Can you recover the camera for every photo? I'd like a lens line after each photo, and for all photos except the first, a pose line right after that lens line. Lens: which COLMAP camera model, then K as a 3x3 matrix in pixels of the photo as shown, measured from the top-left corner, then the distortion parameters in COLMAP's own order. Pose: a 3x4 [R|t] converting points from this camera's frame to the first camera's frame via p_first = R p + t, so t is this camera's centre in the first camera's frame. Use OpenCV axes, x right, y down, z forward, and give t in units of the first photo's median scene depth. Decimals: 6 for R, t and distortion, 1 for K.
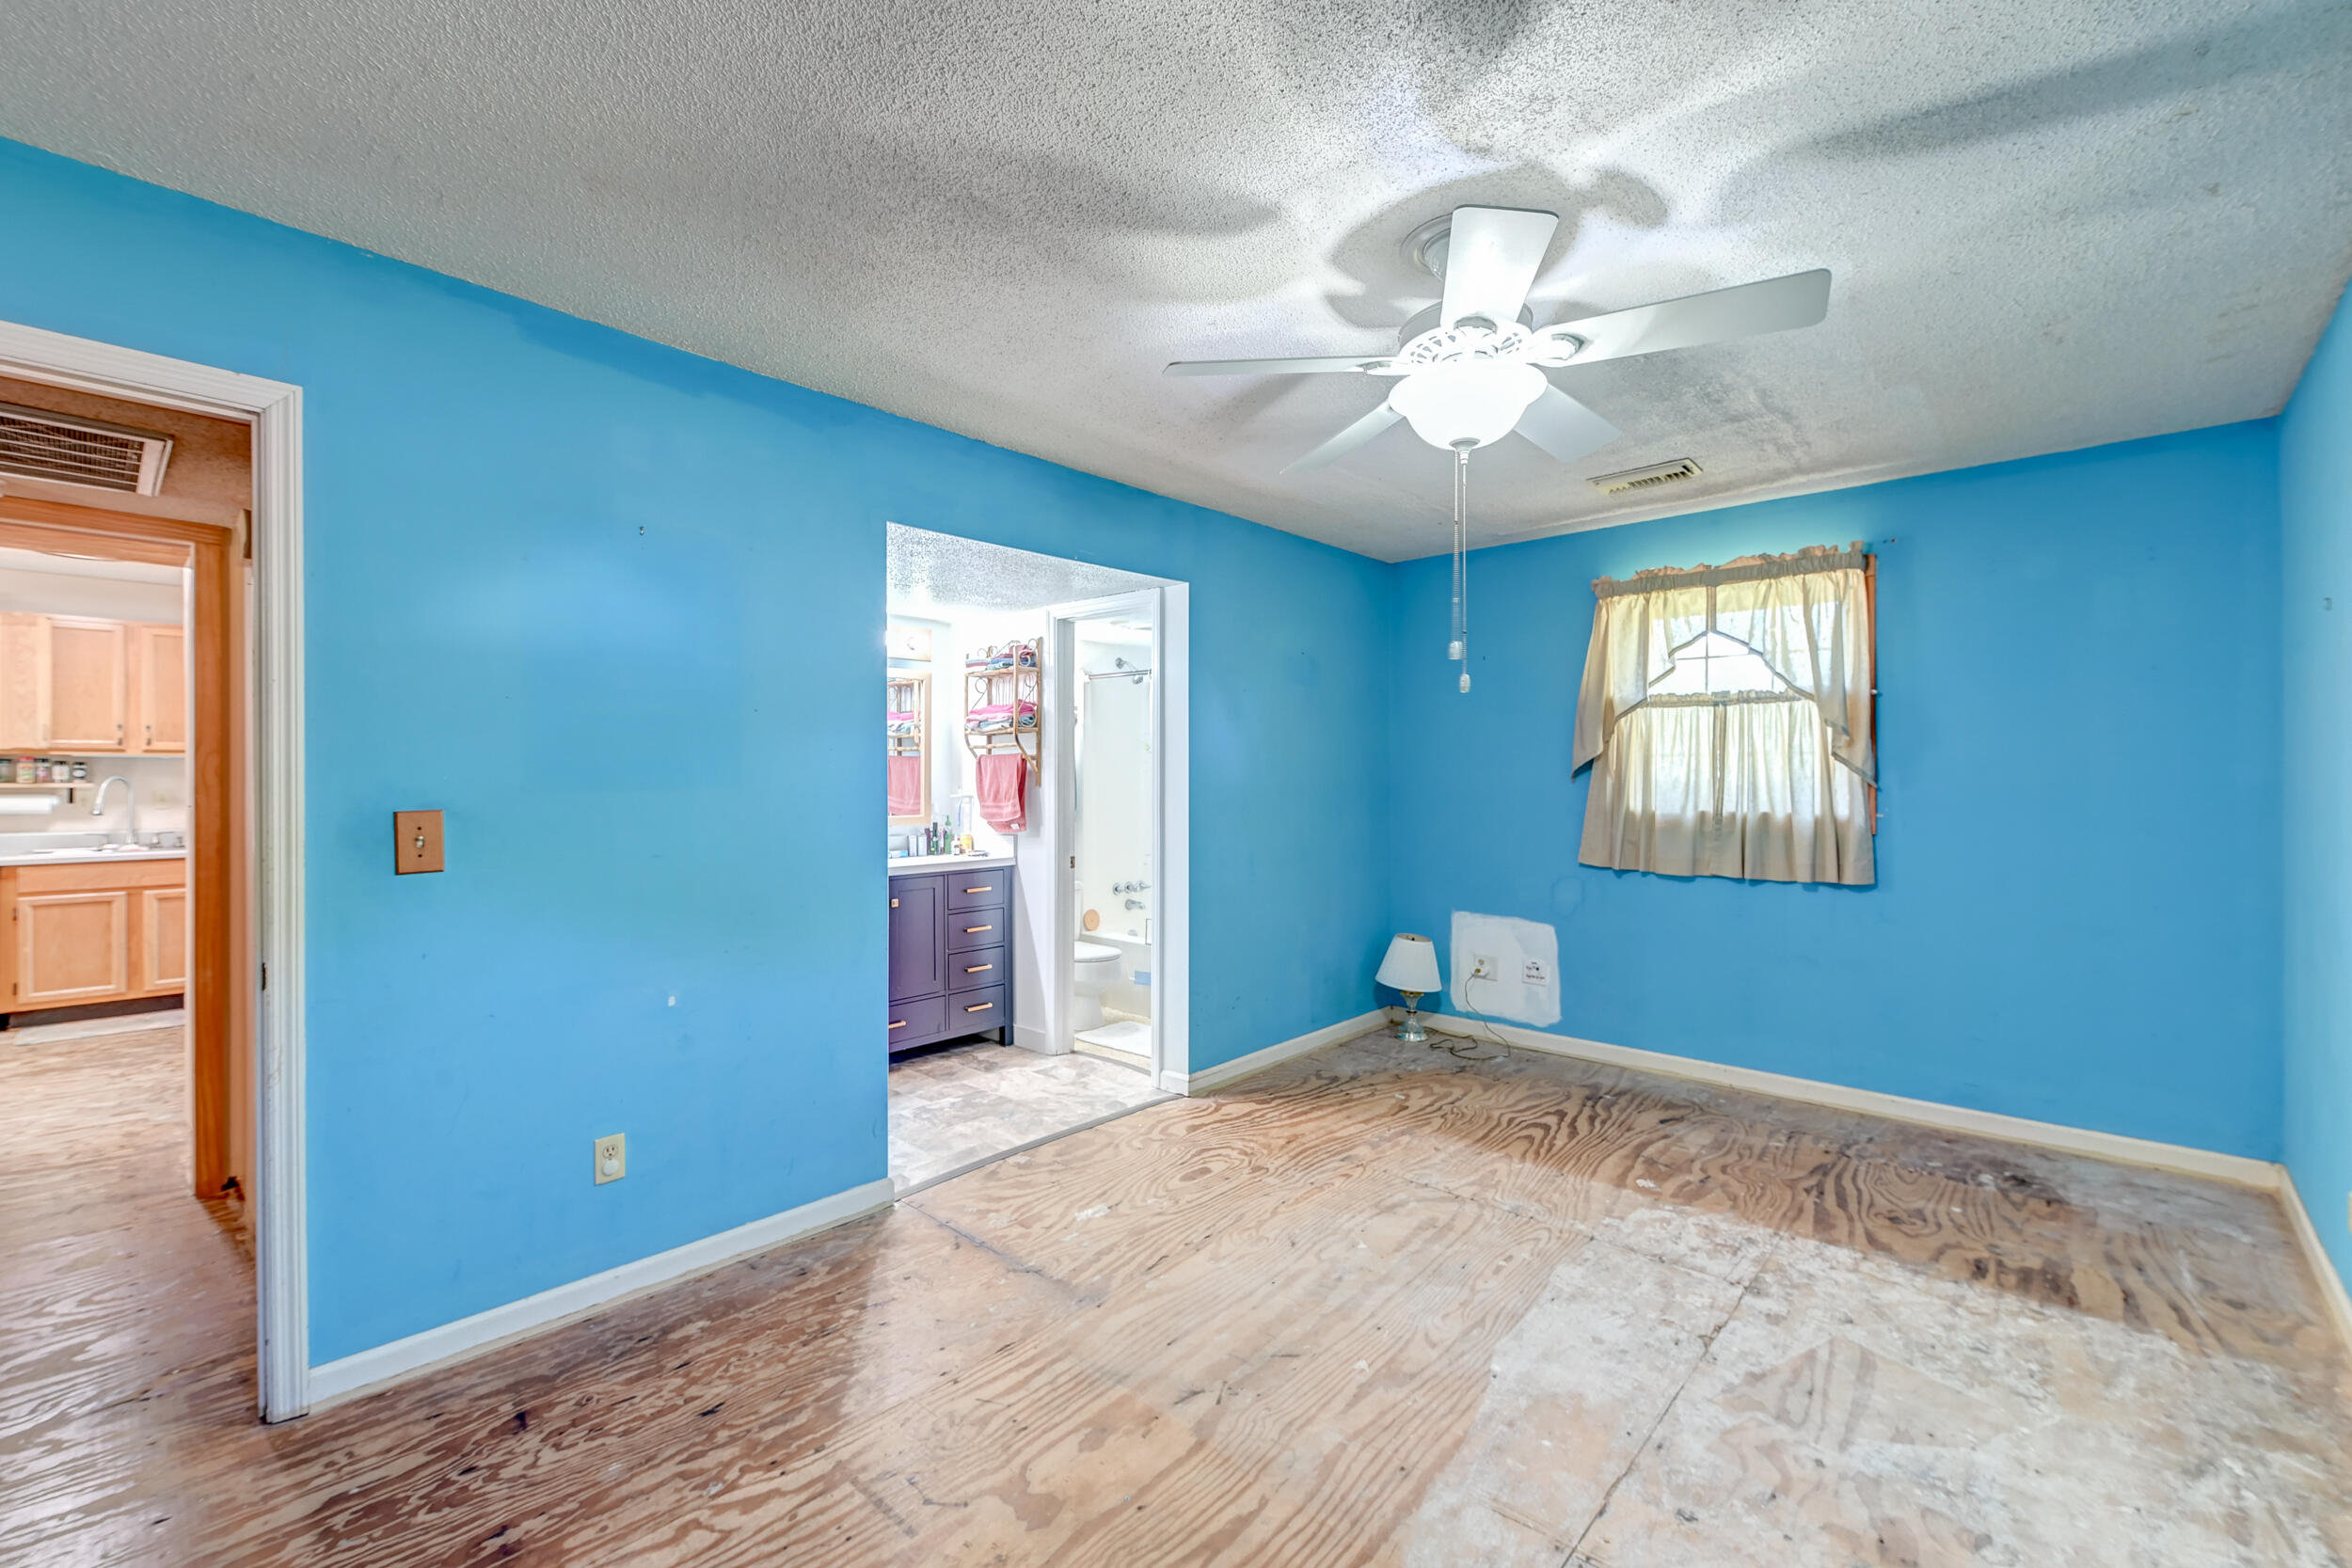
lens RADIAL K [[1034.3, 0, 1170.5], [0, 1034.3, 772.6], [0, 0, 1]] dist [0.003607, -0.003426]
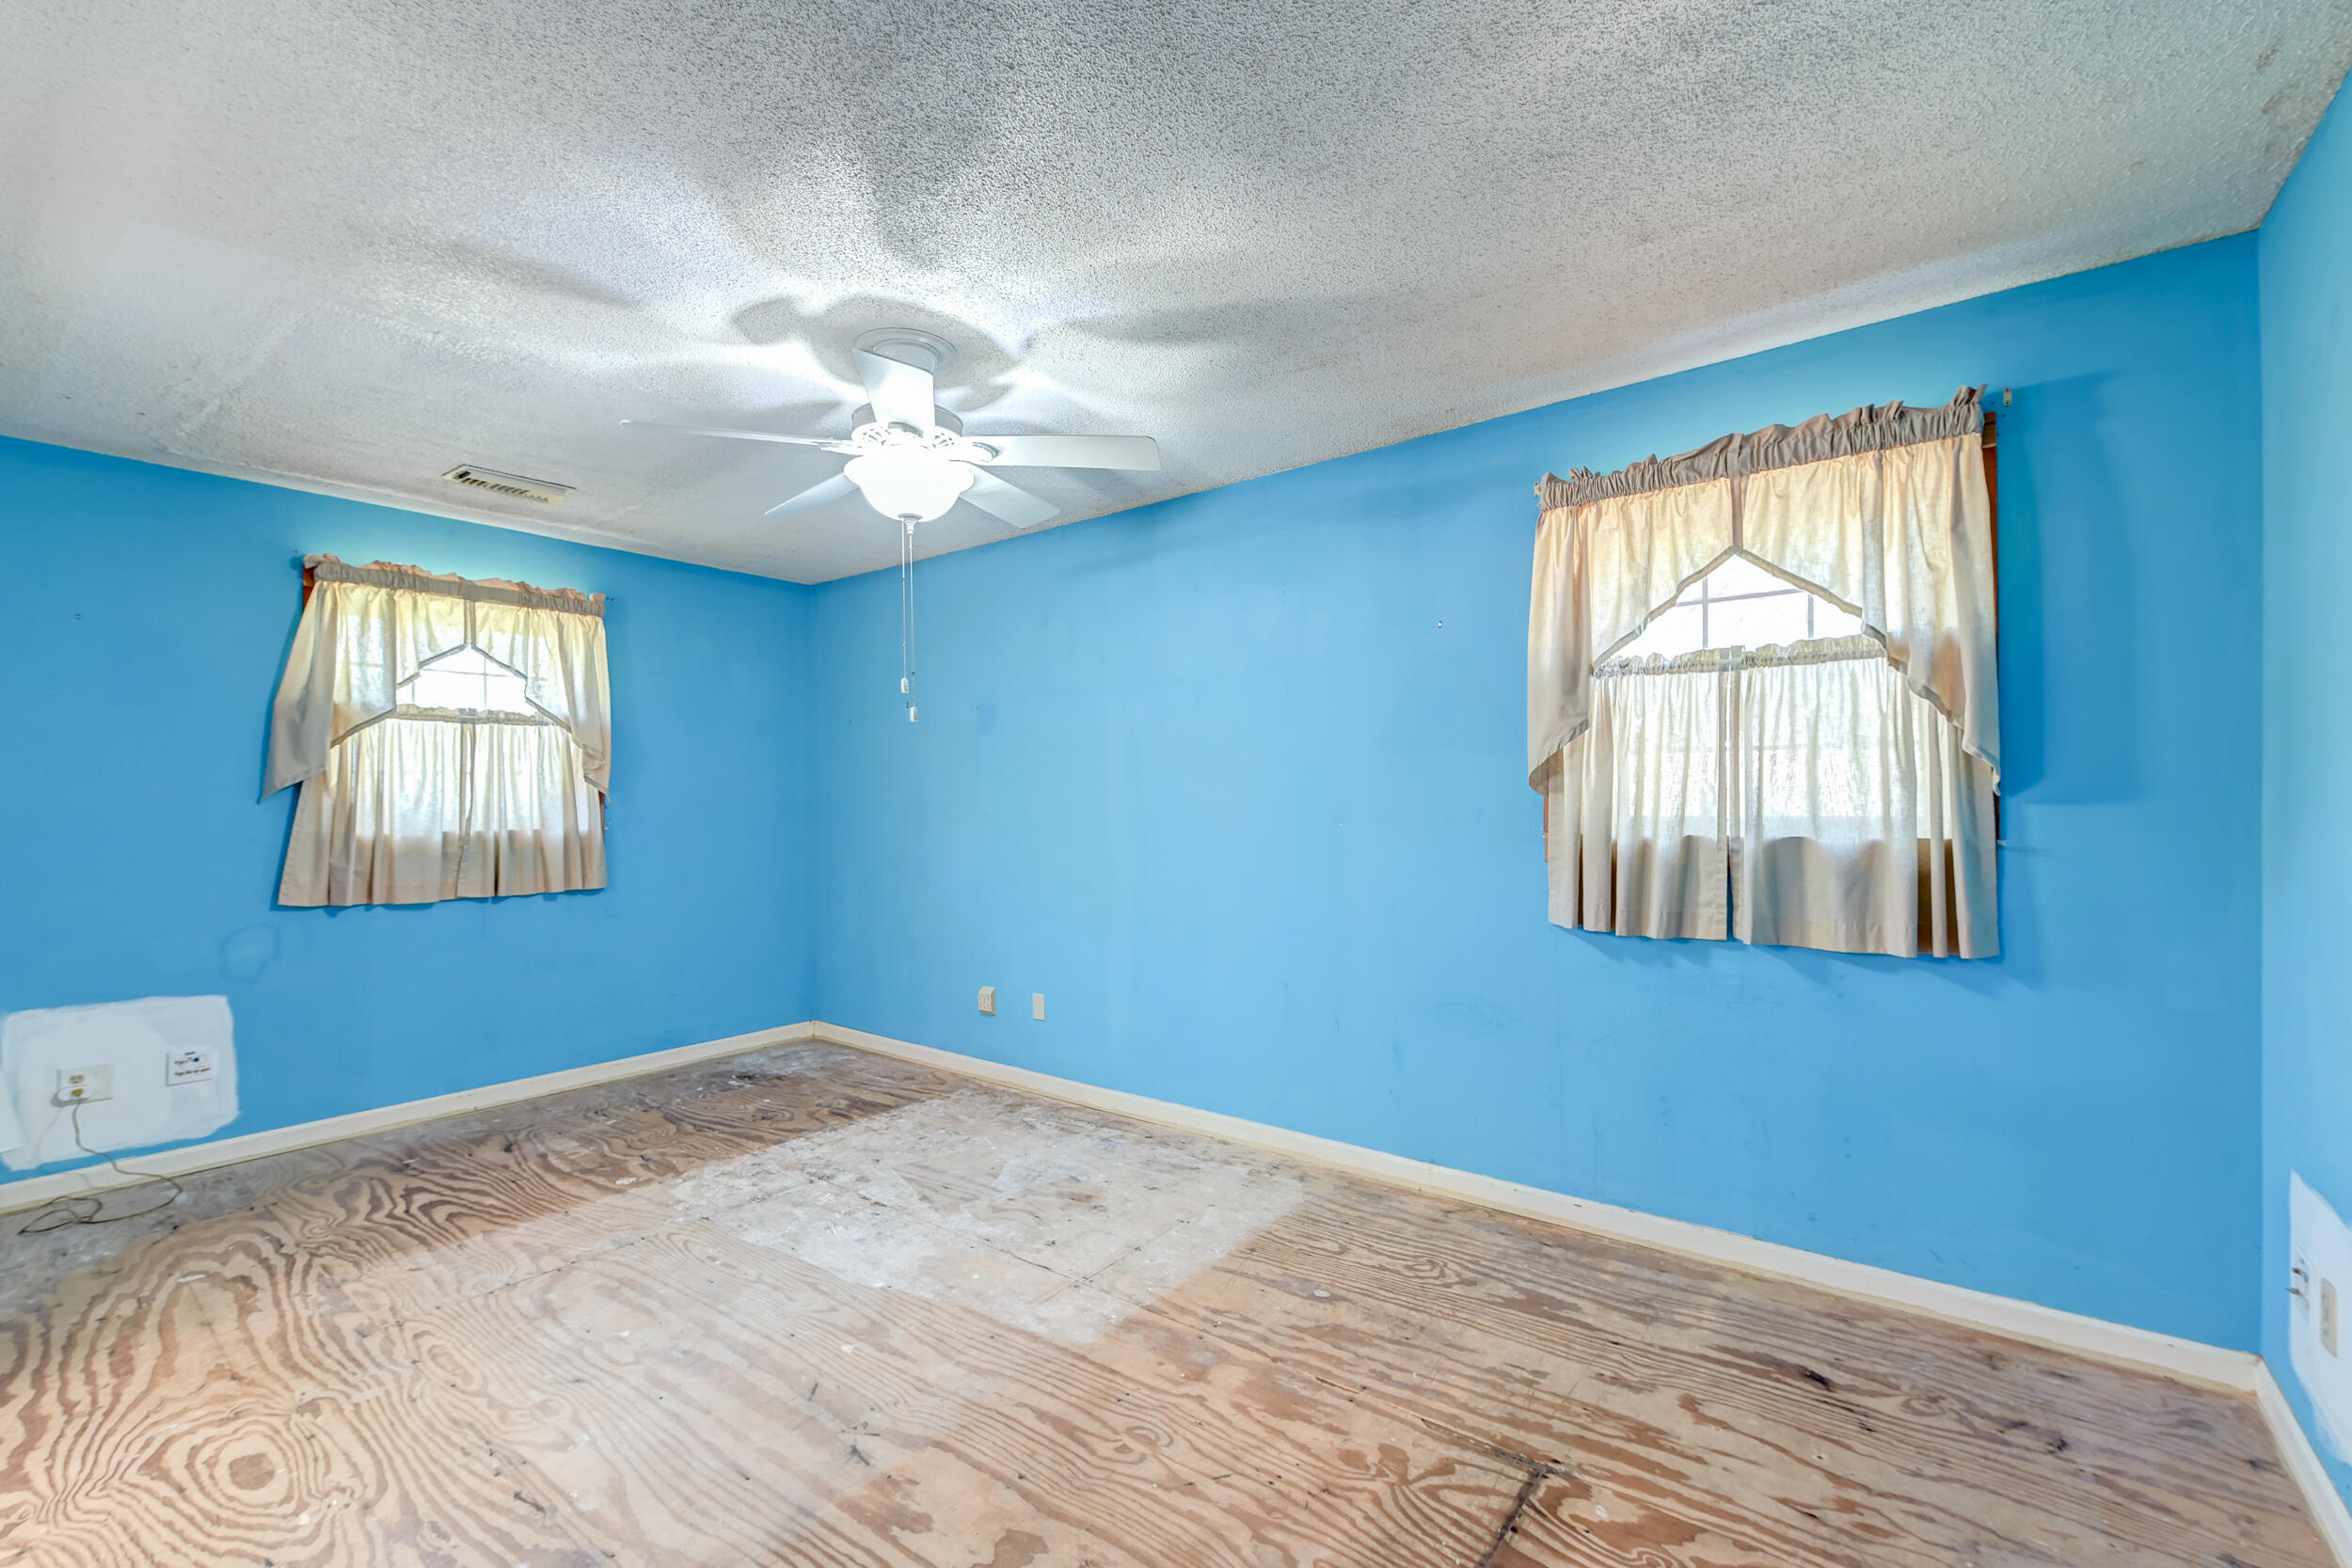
lens RADIAL K [[1034.3, 0, 1175.0], [0, 1034.3, 793.0], [0, 0, 1]] dist [0.003607, -0.003426]
pose [[-0.139273, 0.004315, 0.990245, -0.601067], [0.001413, 0.999990, -0.004159, 0.006982], [-0.990253, 0.000820, -0.139278, 0.538340]]
